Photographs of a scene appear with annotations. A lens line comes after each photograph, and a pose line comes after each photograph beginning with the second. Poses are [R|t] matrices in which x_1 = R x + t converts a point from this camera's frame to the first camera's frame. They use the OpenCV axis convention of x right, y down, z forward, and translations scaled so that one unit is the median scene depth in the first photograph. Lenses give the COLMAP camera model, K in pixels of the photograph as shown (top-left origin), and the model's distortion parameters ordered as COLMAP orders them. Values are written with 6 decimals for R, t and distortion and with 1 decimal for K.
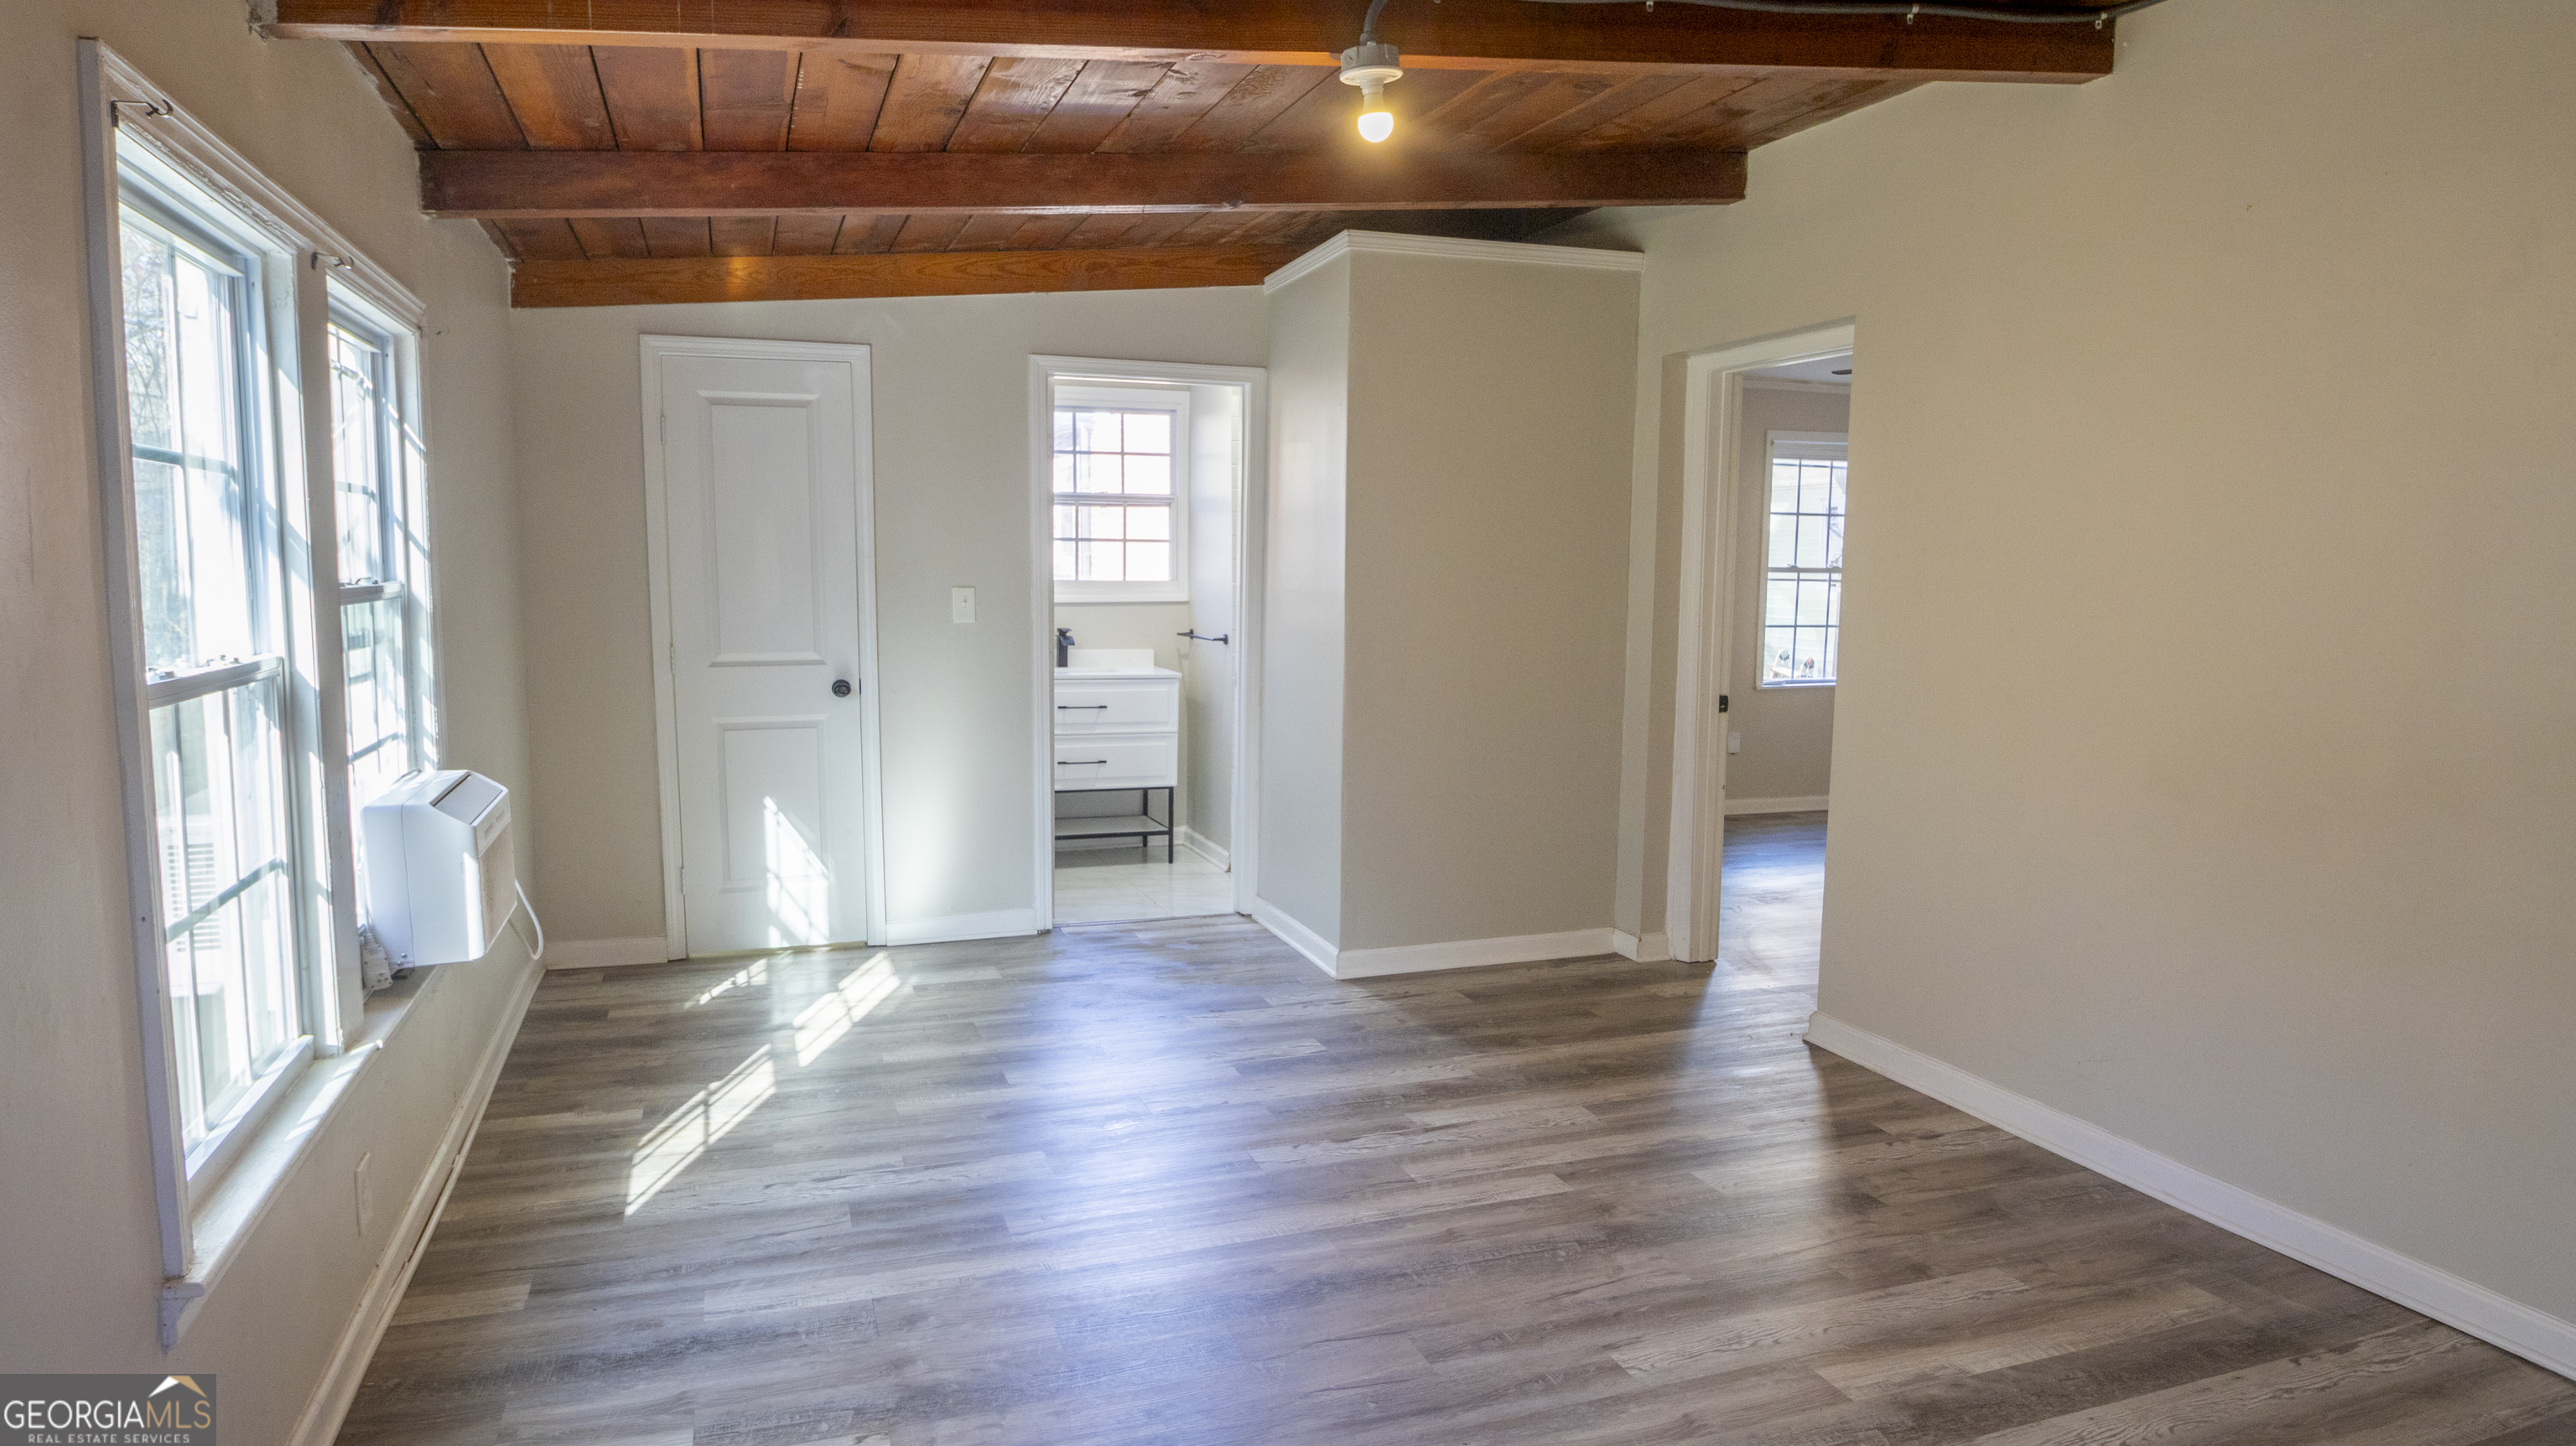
lens RADIAL K [[1506.9, 0, 1288.0], [0, 1506.9, 723.0], [0, 0, 1]] dist [-0.022785, 0.000456]
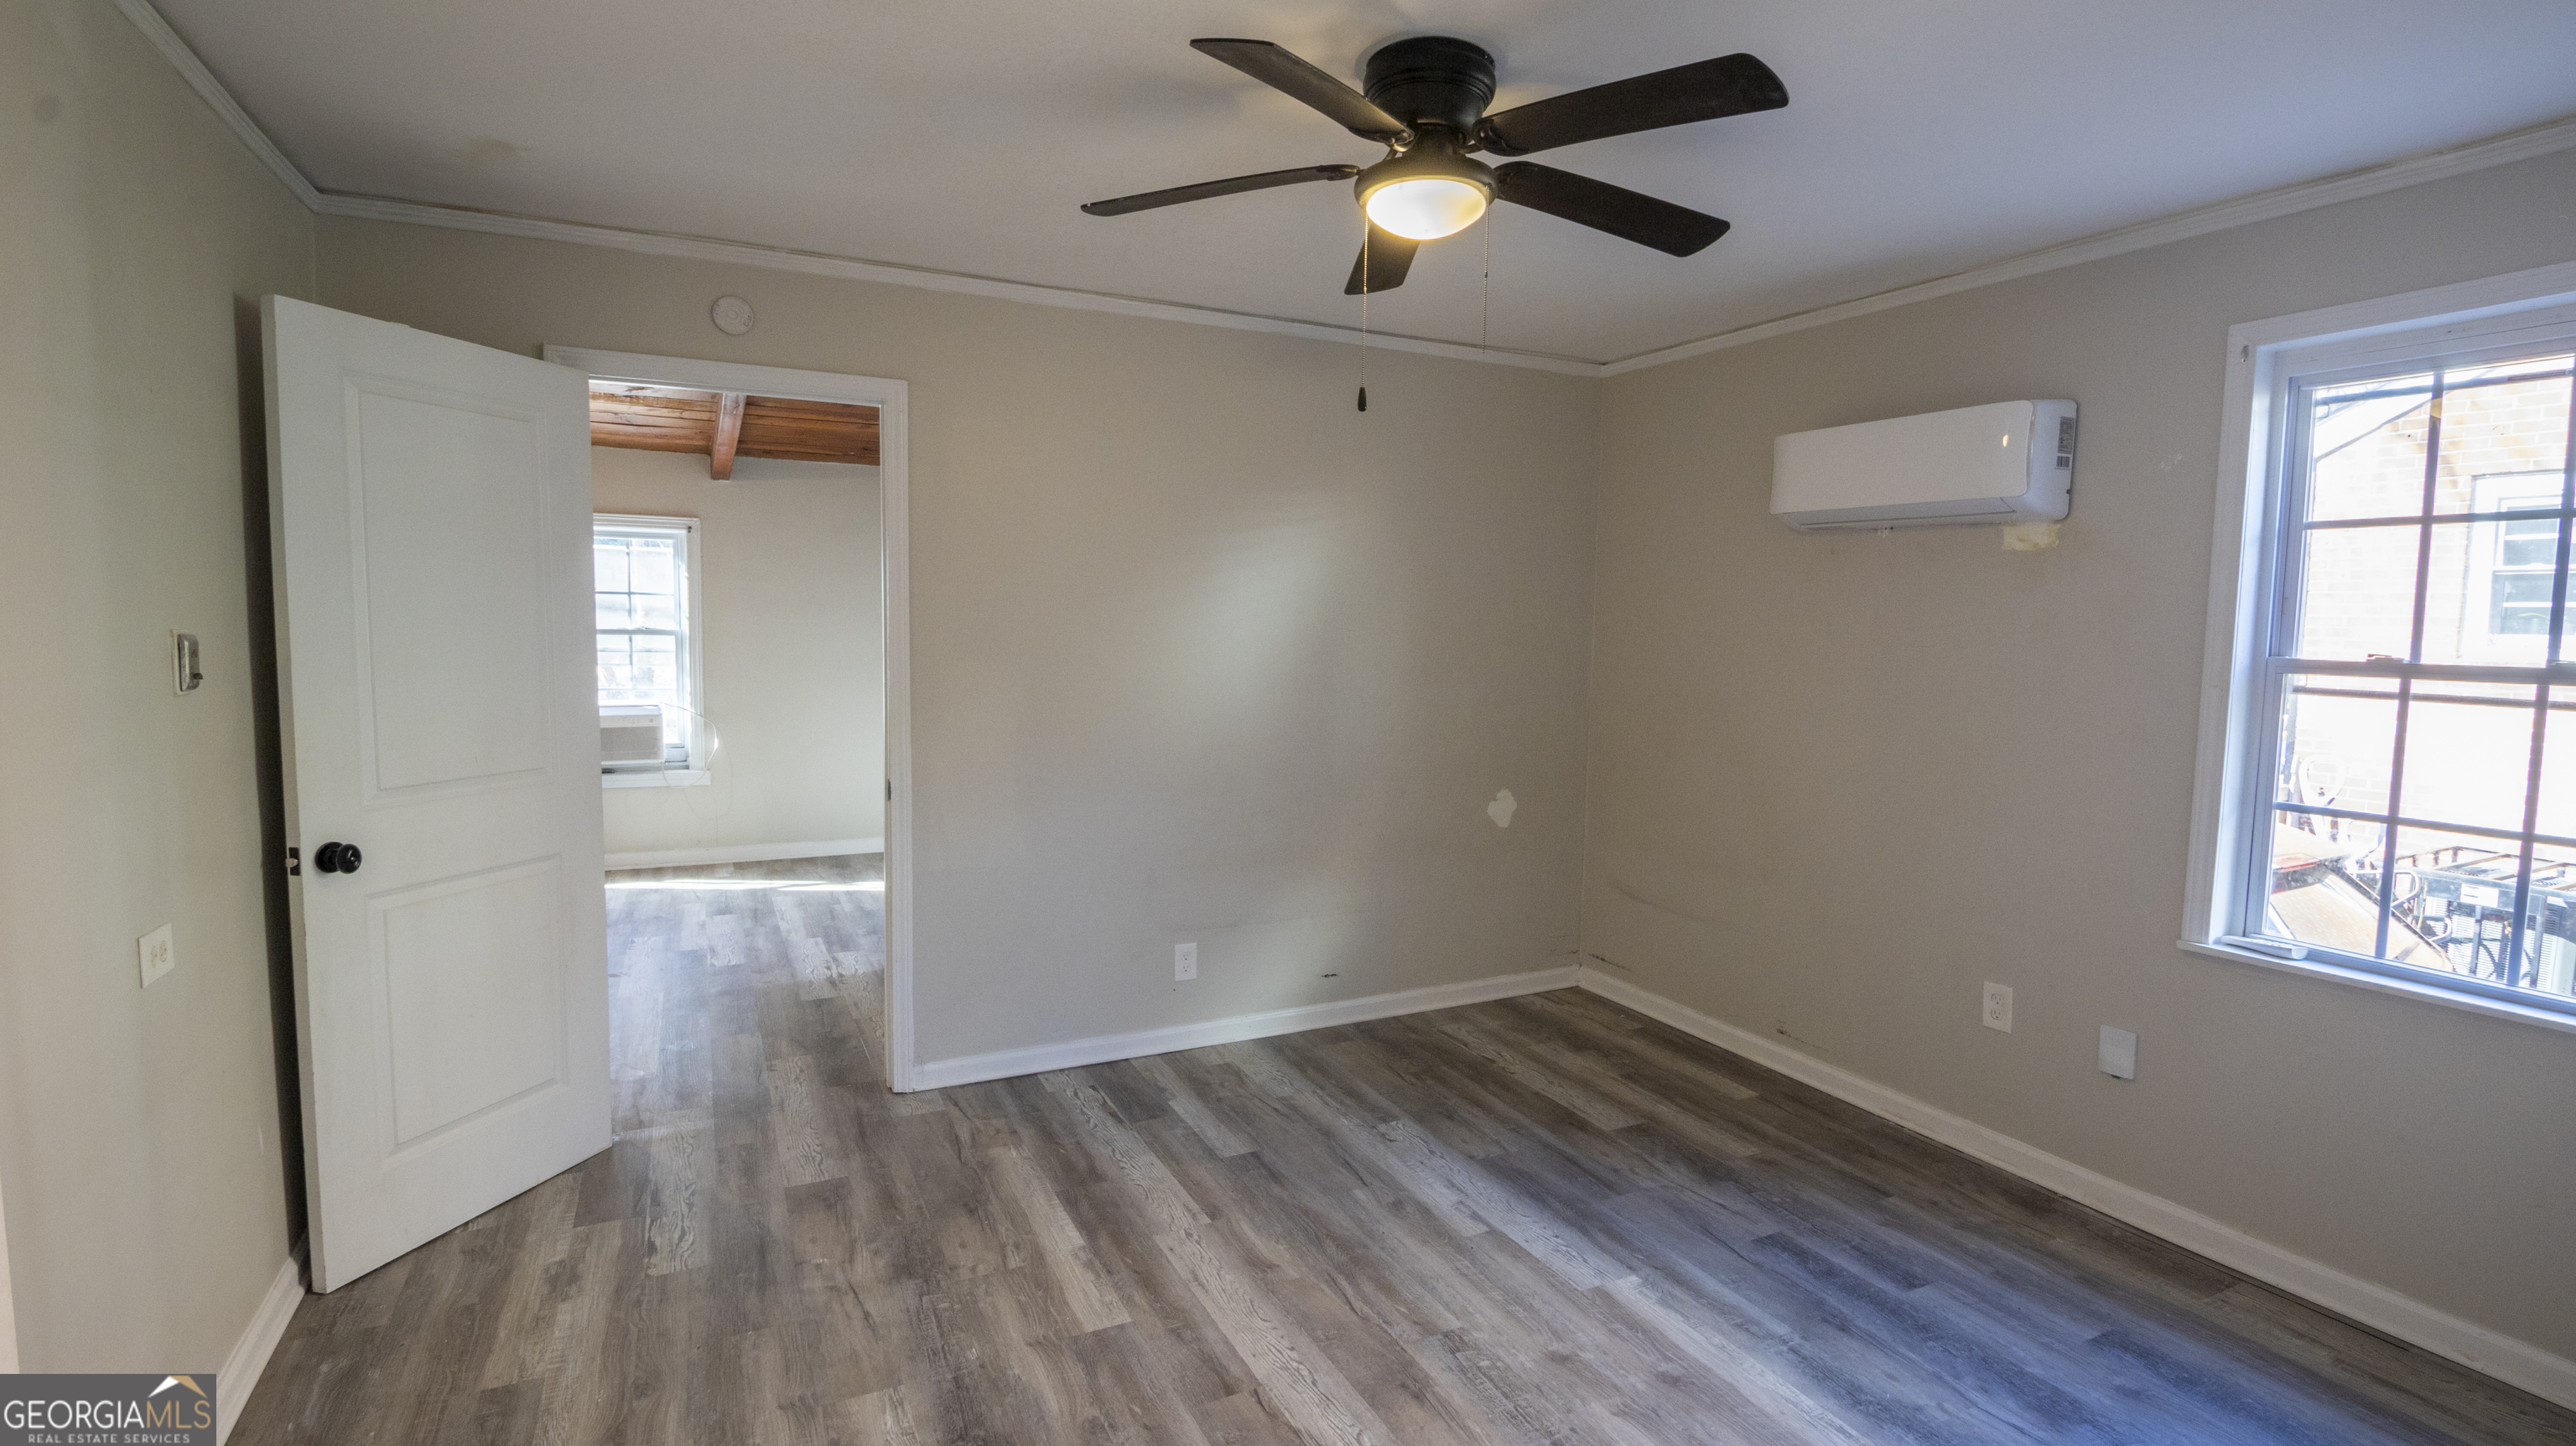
lens RADIAL K [[1190.2, 0, 1282.5], [0, 1190.2, 720.5], [0, 0, 1]] dist [-0.001545, -0.000582]
pose [[0.112674, 0.077012, -0.990643, 1.591443], [-0.120020, 0.990747, 0.063369, -0.199044], [0.986357, 0.111757, 0.120874, 1.842547]]
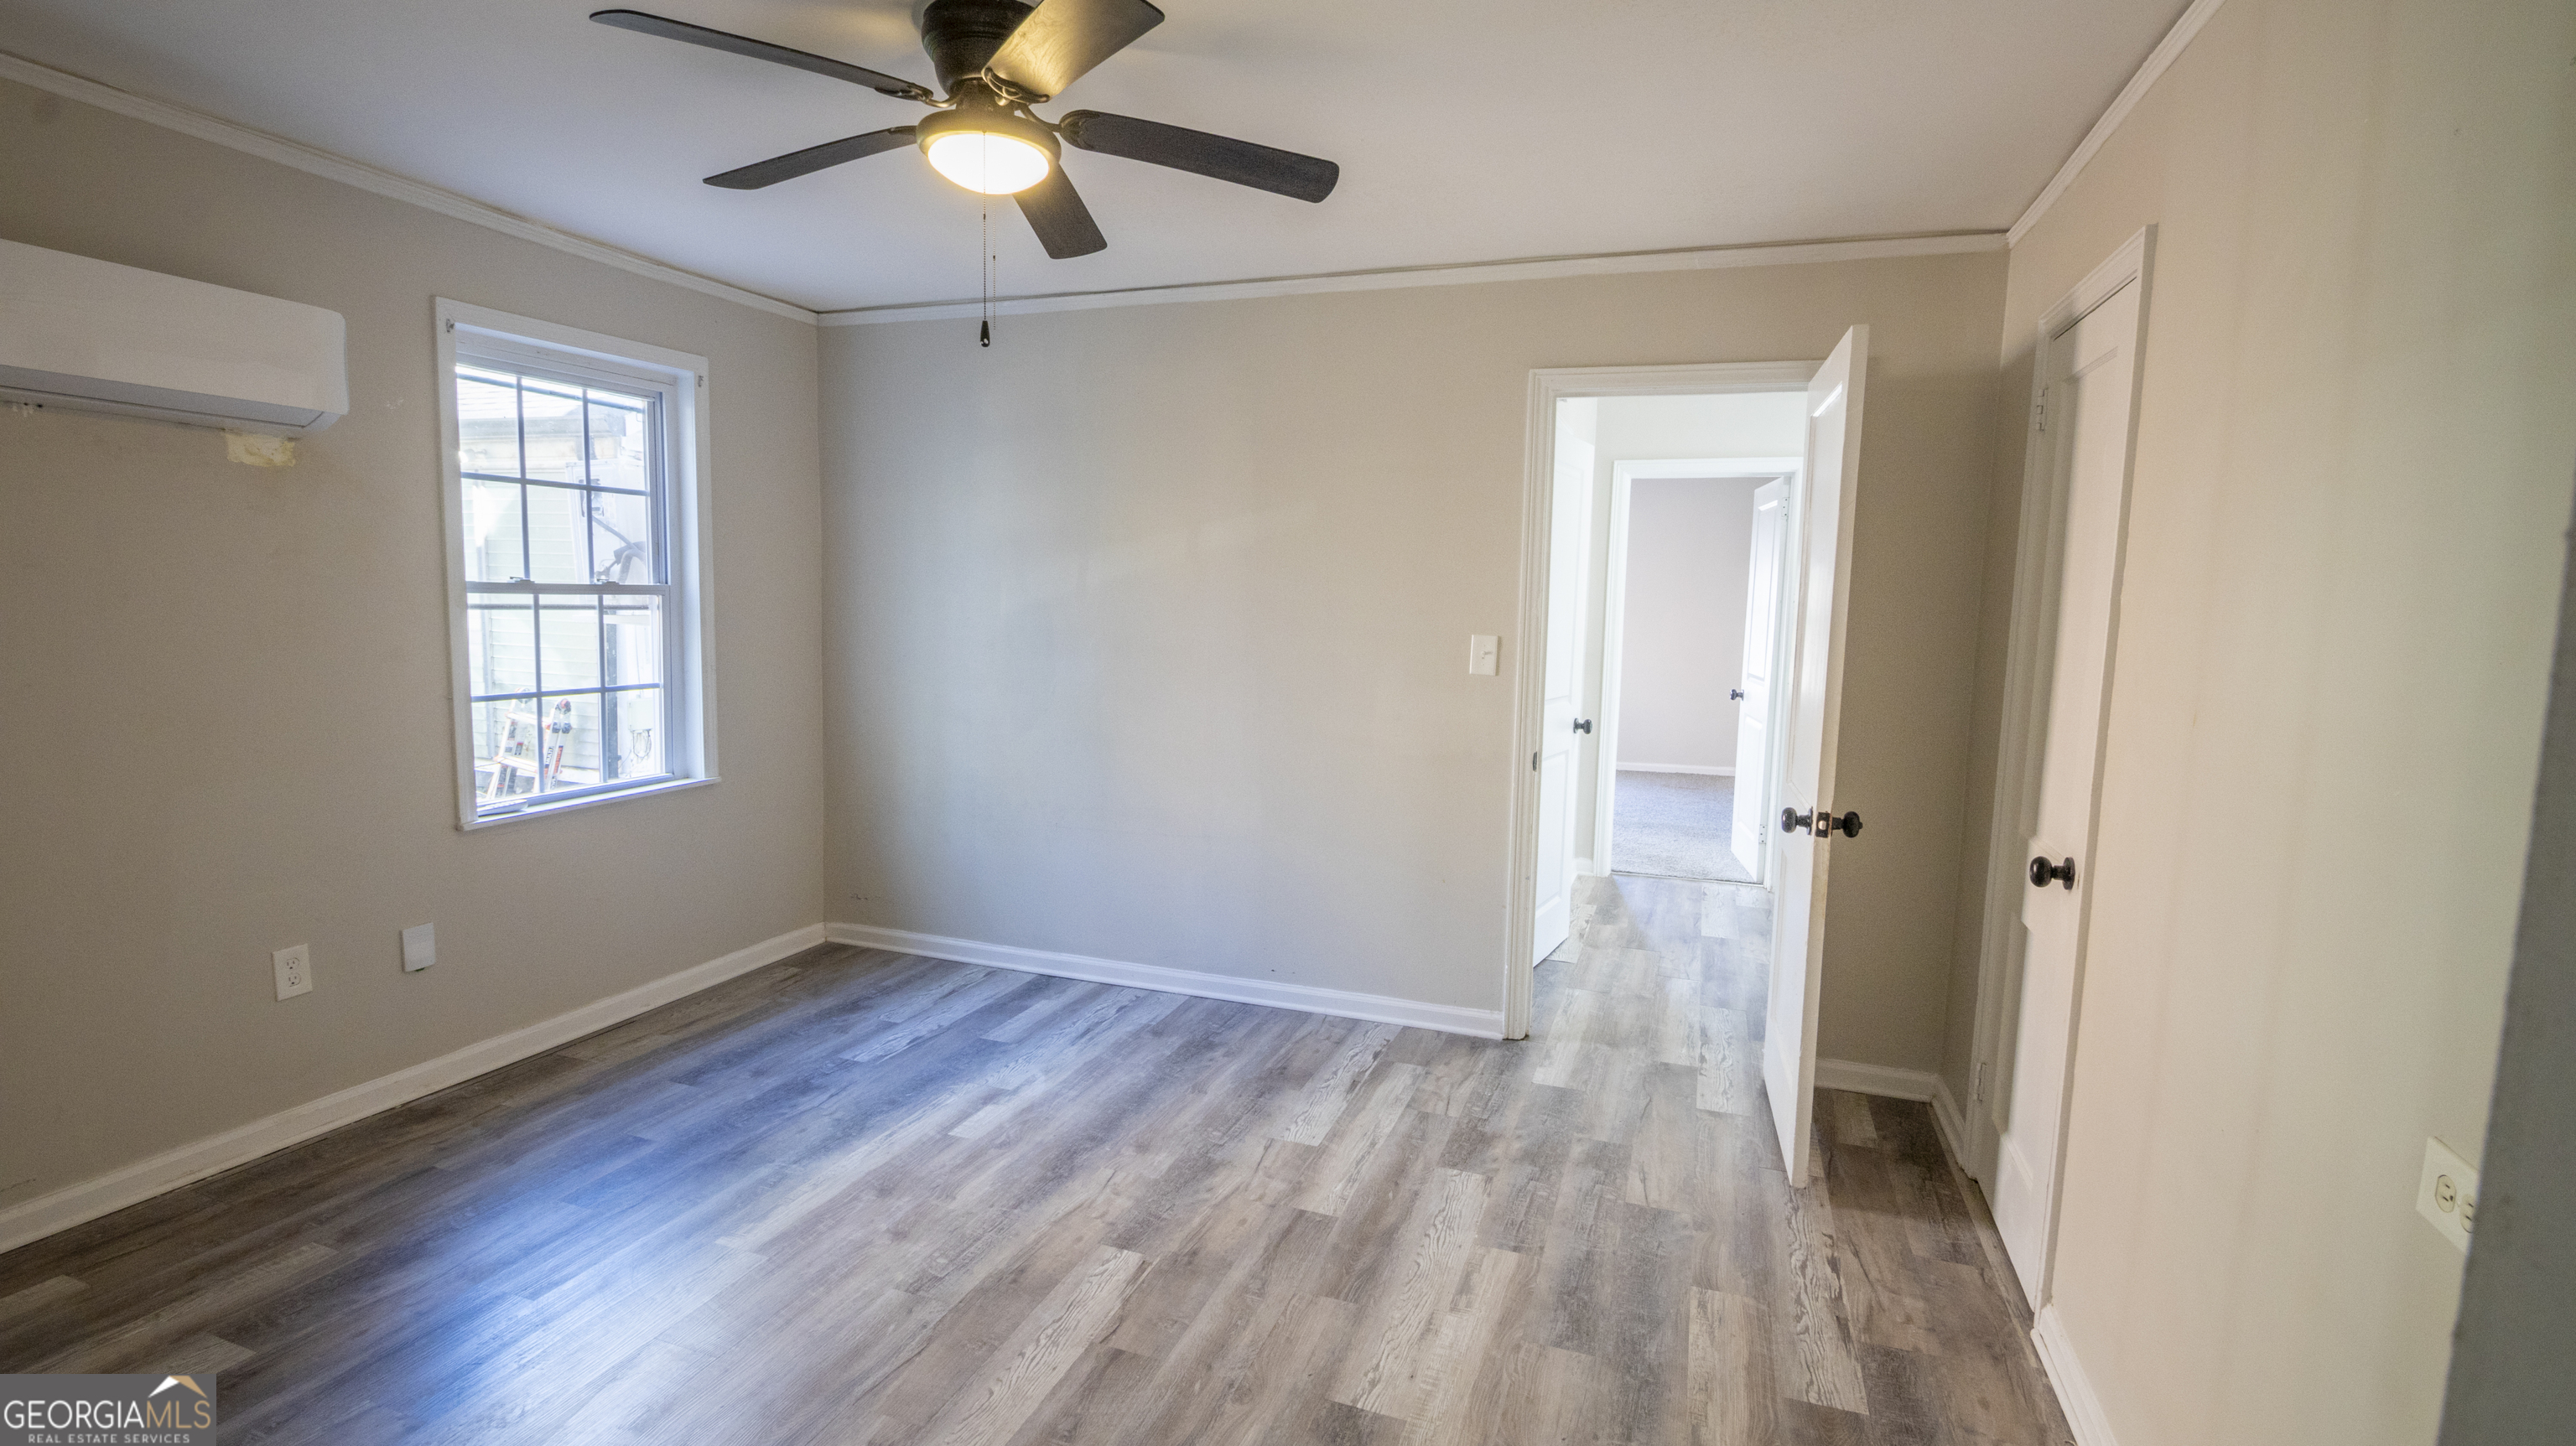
lens RADIAL K [[1190.2, 0, 1282.5], [0, 1190.2, 720.5], [0, 0, 1]] dist [-0.001545, -0.000582]
pose [[0.641145, -0.076028, 0.763644, 0.494699], [0.063060, 0.996935, 0.046310, -0.155316], [-0.764824, 0.018464, 0.643974, 1.416561]]
